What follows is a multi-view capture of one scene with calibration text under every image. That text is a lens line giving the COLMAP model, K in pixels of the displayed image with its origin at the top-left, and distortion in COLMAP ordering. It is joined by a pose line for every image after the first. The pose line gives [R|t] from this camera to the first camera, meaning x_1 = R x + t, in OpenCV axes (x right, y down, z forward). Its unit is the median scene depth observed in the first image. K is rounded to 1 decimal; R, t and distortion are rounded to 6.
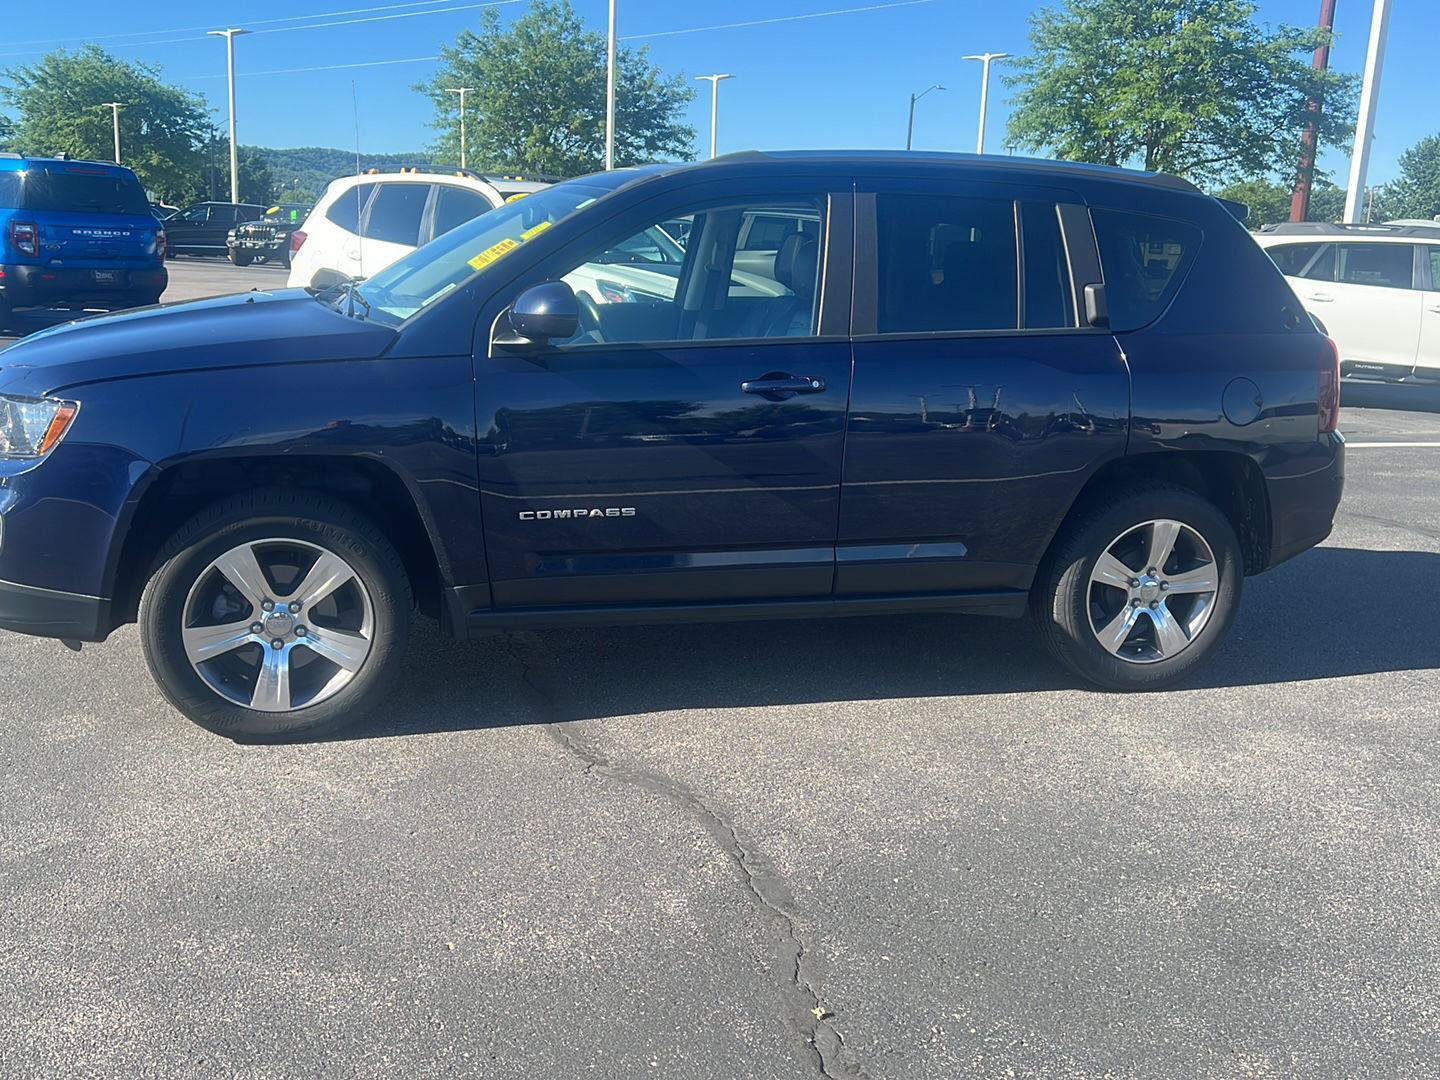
lens RADIAL K [[1382.4, 0, 720.0], [0, 1382.4, 540.0], [0, 0, 1]] dist [0.075015, -0.100818]
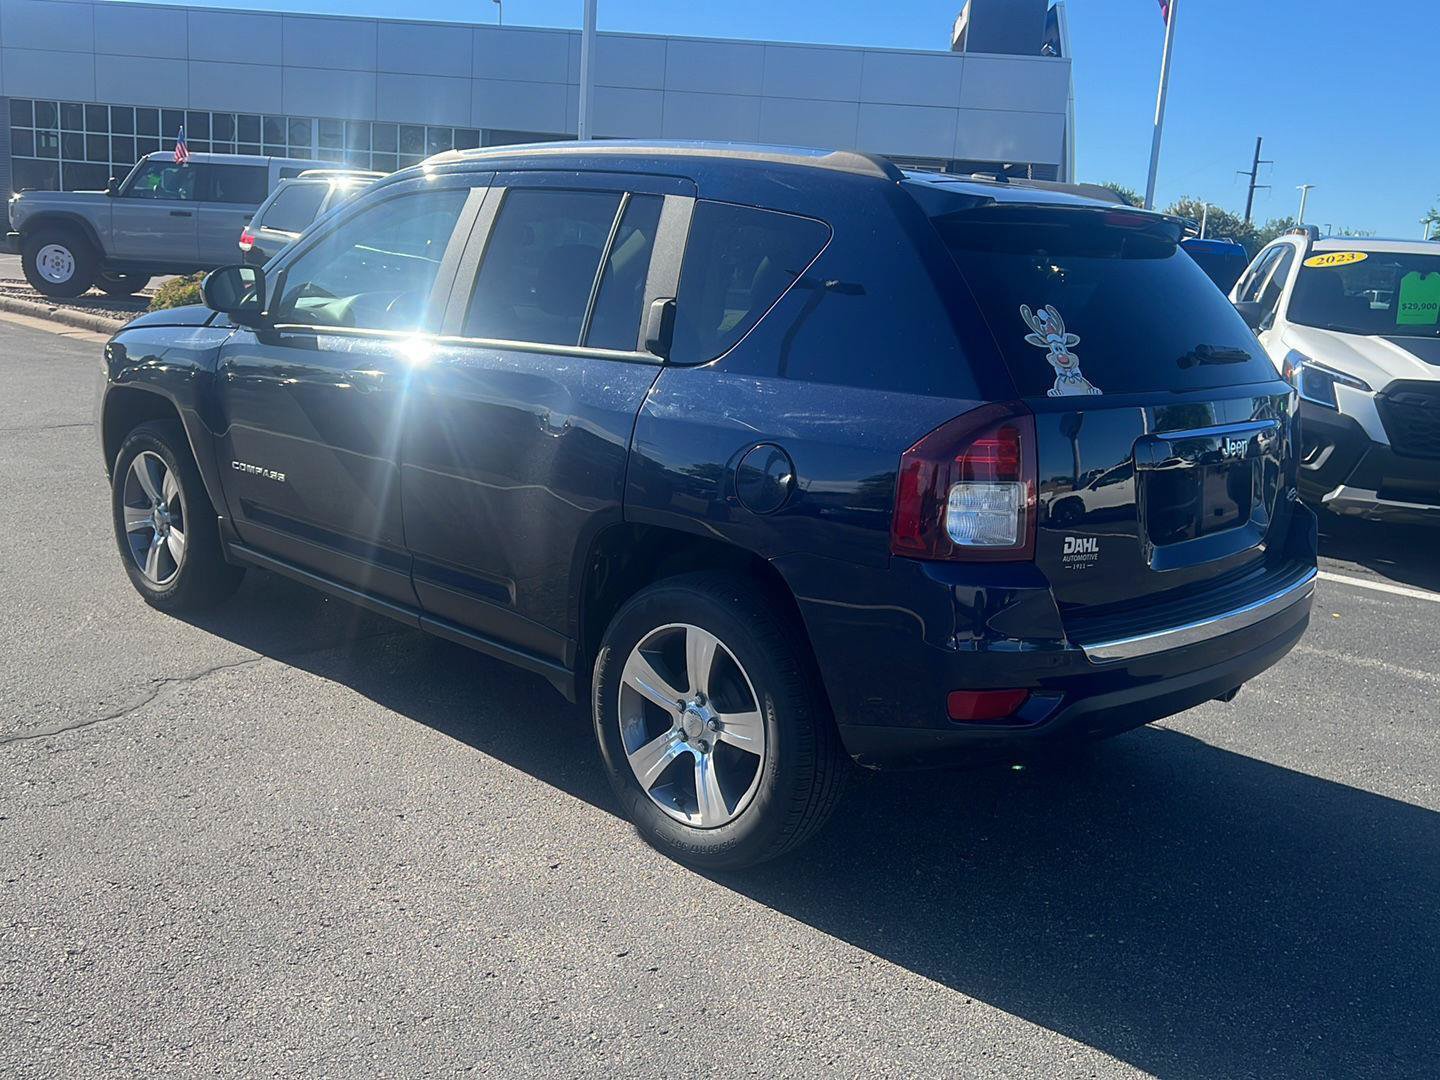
lens RADIAL K [[1382.4, 0, 720.0], [0, 1382.4, 540.0], [0, 0, 1]] dist [0.075015, -0.100818]
pose [[0.498693, 0.170711, -0.849802, 0.911948], [-0.231075, 0.971116, 0.059478, -0.102193], [0.835410, 0.166707, 0.523736, 0.620886]]
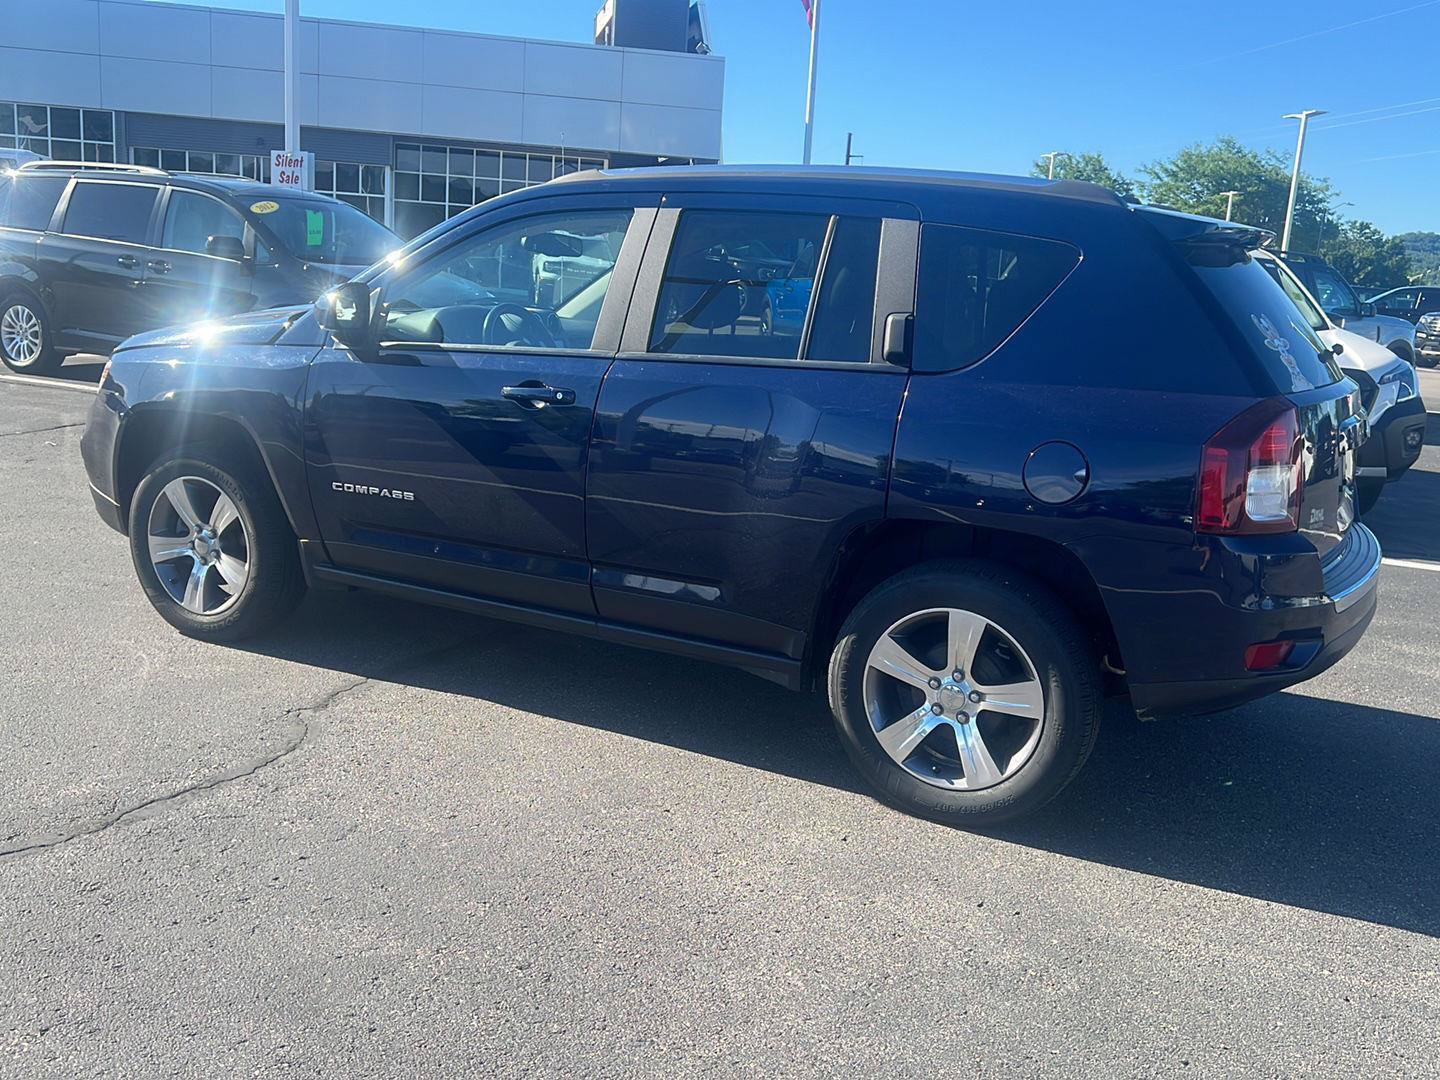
lens RADIAL K [[1382.4, 0, 720.0], [0, 1382.4, 540.0], [0, 0, 1]] dist [0.075015, -0.100818]
pose [[0.713645, 0.139735, -0.686429, 0.749203], [-0.180538, 0.983488, 0.012511, -0.038473], [0.676844, 0.114998, 0.727089, 0.320949]]
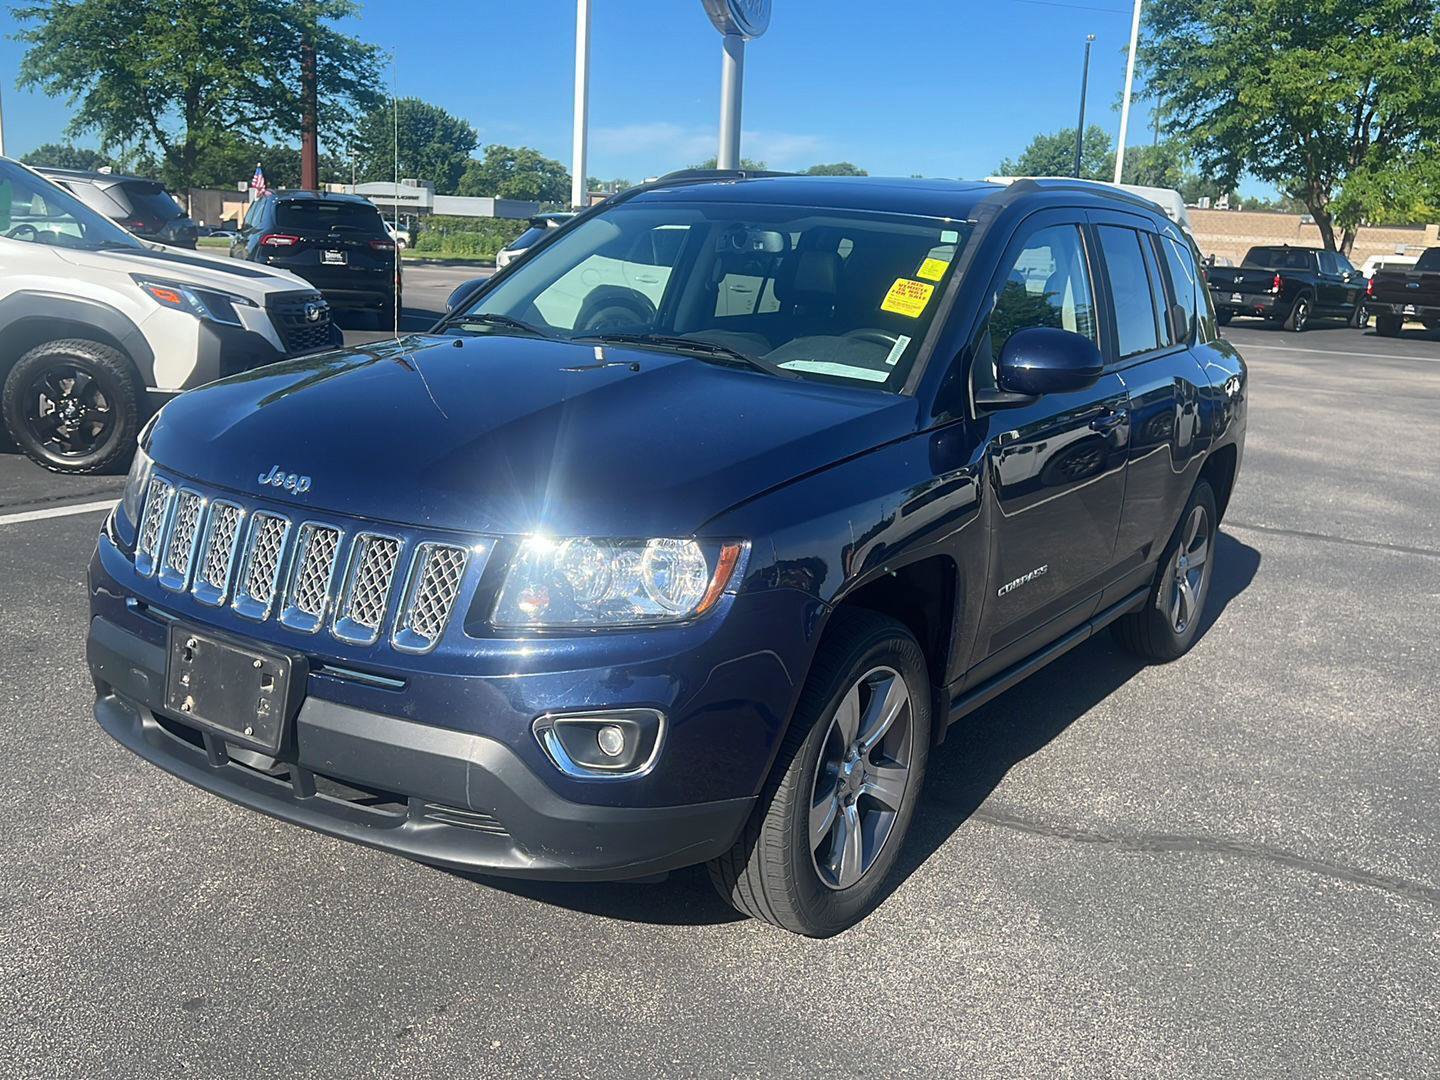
lens RADIAL K [[1382.4, 0, 720.0], [0, 1382.4, 540.0], [0, 0, 1]] dist [0.075015, -0.100818]
pose [[0.761359, -0.136210, 0.633860, -0.709906], [0.116271, 0.990517, 0.073192, -0.115427], [-0.637819, 0.017974, 0.769977, 0.360123]]
